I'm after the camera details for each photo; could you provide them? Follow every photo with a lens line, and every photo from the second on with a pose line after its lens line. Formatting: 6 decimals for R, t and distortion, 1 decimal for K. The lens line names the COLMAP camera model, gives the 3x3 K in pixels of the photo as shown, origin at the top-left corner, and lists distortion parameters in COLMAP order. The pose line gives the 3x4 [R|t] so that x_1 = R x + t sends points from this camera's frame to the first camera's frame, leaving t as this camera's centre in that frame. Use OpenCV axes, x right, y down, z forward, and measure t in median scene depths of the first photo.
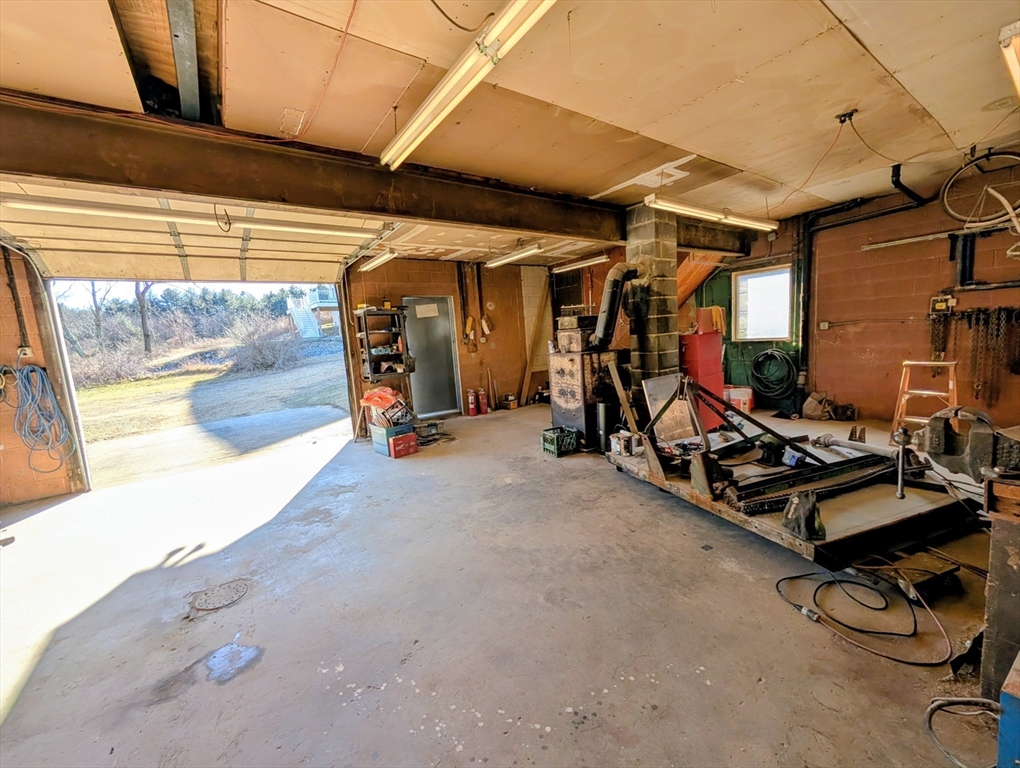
lens RADIAL K [[395.5, 0, 510.4], [0, 395.5, 386.1], [0, 0, 1]] dist [-0.001804, 0.000247]
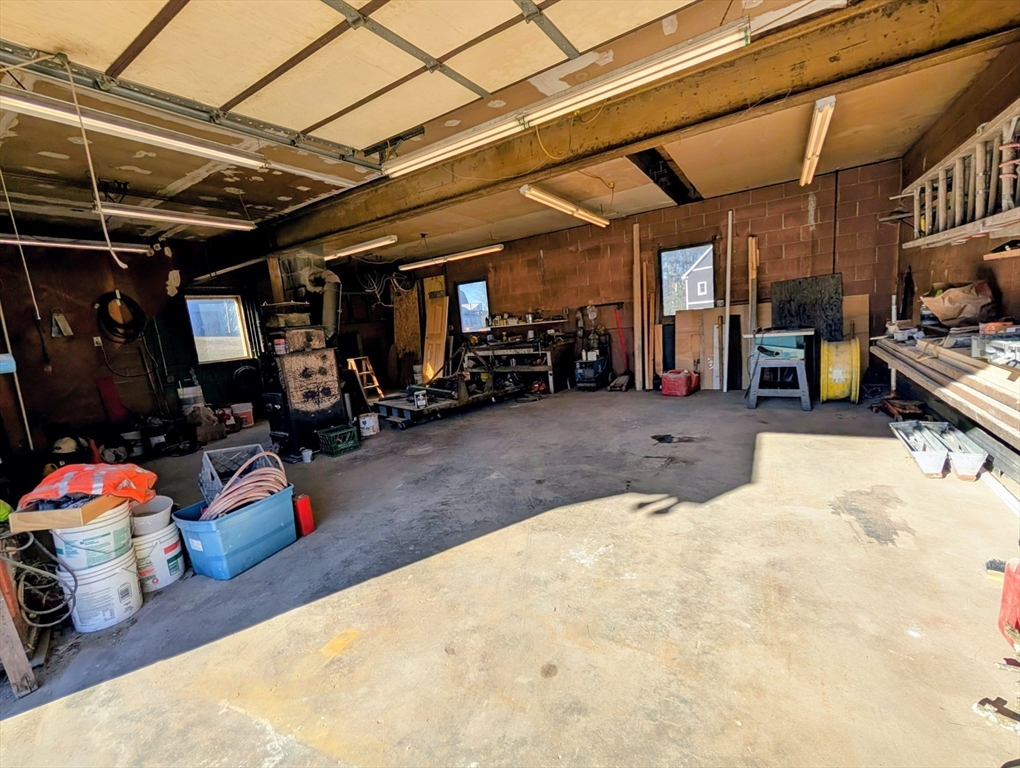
lens RADIAL K [[395.5, 0, 510.4], [0, 395.5, 386.1], [0, 0, 1]] dist [-0.001804, 0.000247]
pose [[-0.344353, -0.051898, 0.937405, -0.583426], [0.234960, 0.961933, 0.139569, -0.014198], [-0.908963, 0.268314, -0.319050, 0.573652]]
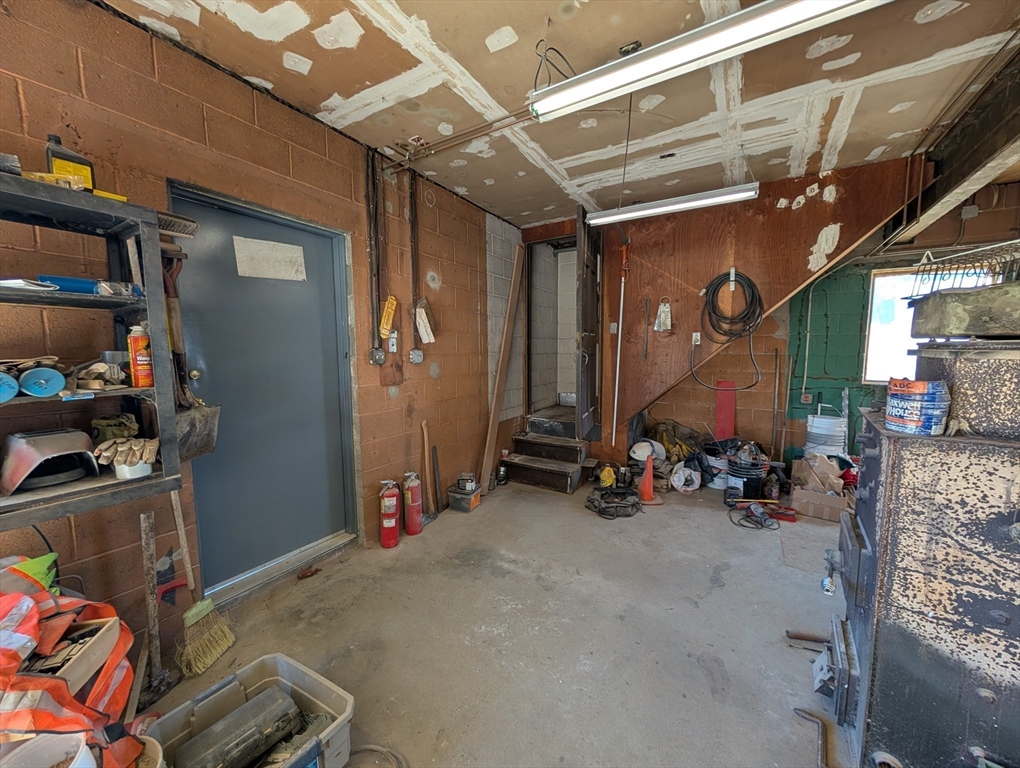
lens RADIAL K [[395.5, 0, 510.4], [0, 395.5, 386.1], [0, 0, 1]] dist [-0.001804, 0.000247]
pose [[0.928997, 0.032383, 0.368669, -0.135406], [-0.013804, 0.998503, -0.052923, -0.065250], [-0.369831, 0.044076, 0.928053, 0.589683]]
